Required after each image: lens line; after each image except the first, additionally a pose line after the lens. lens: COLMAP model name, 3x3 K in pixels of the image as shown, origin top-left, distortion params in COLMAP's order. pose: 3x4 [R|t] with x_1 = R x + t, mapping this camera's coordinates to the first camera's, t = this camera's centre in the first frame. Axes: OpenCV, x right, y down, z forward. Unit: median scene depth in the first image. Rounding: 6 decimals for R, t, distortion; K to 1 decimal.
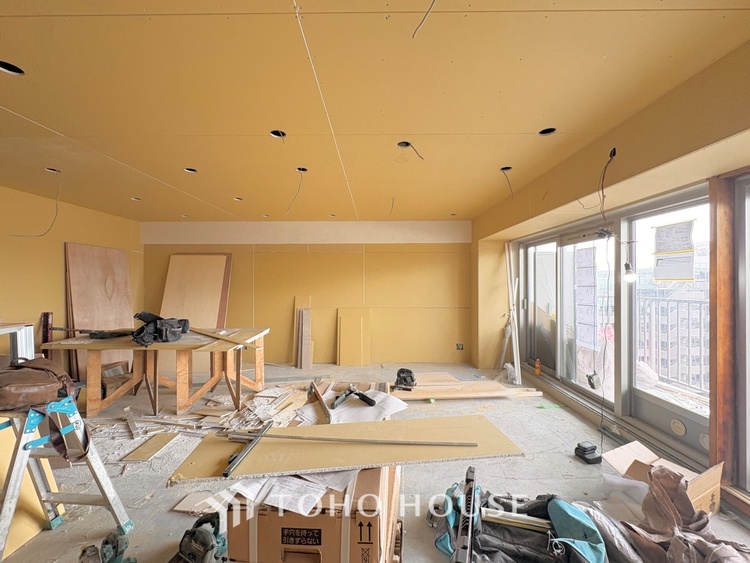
lens RADIAL K [[298.2, 0, 375.5], [0, 298.2, 283.0], [0, 0, 1]] dist [-0.001538, 0.000154]
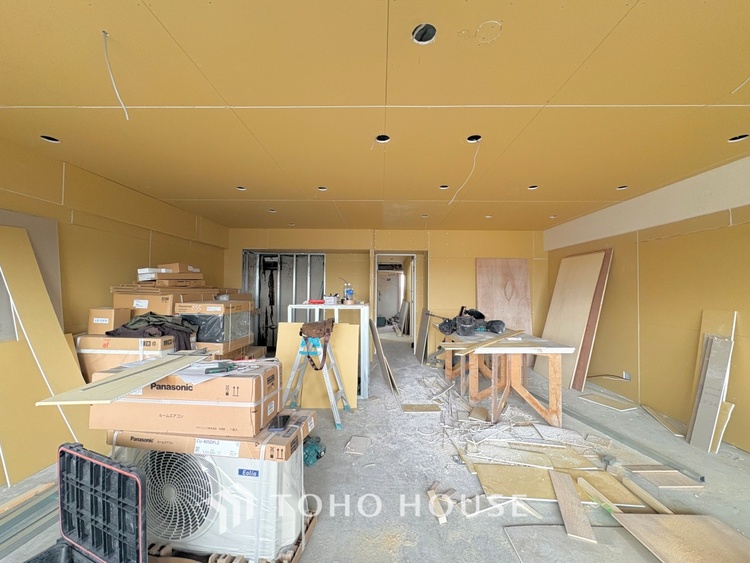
lens RADIAL K [[298.2, 0, 374.9], [0, 298.2, 282.9], [0, 0, 1]] dist [-0.001538, 0.000154]
pose [[-0.014505, -0.019844, -0.999698, 0.384722], [-0.011334, 0.999742, -0.019680, 0.015408], [0.999831, 0.011046, -0.014726, 0.537384]]
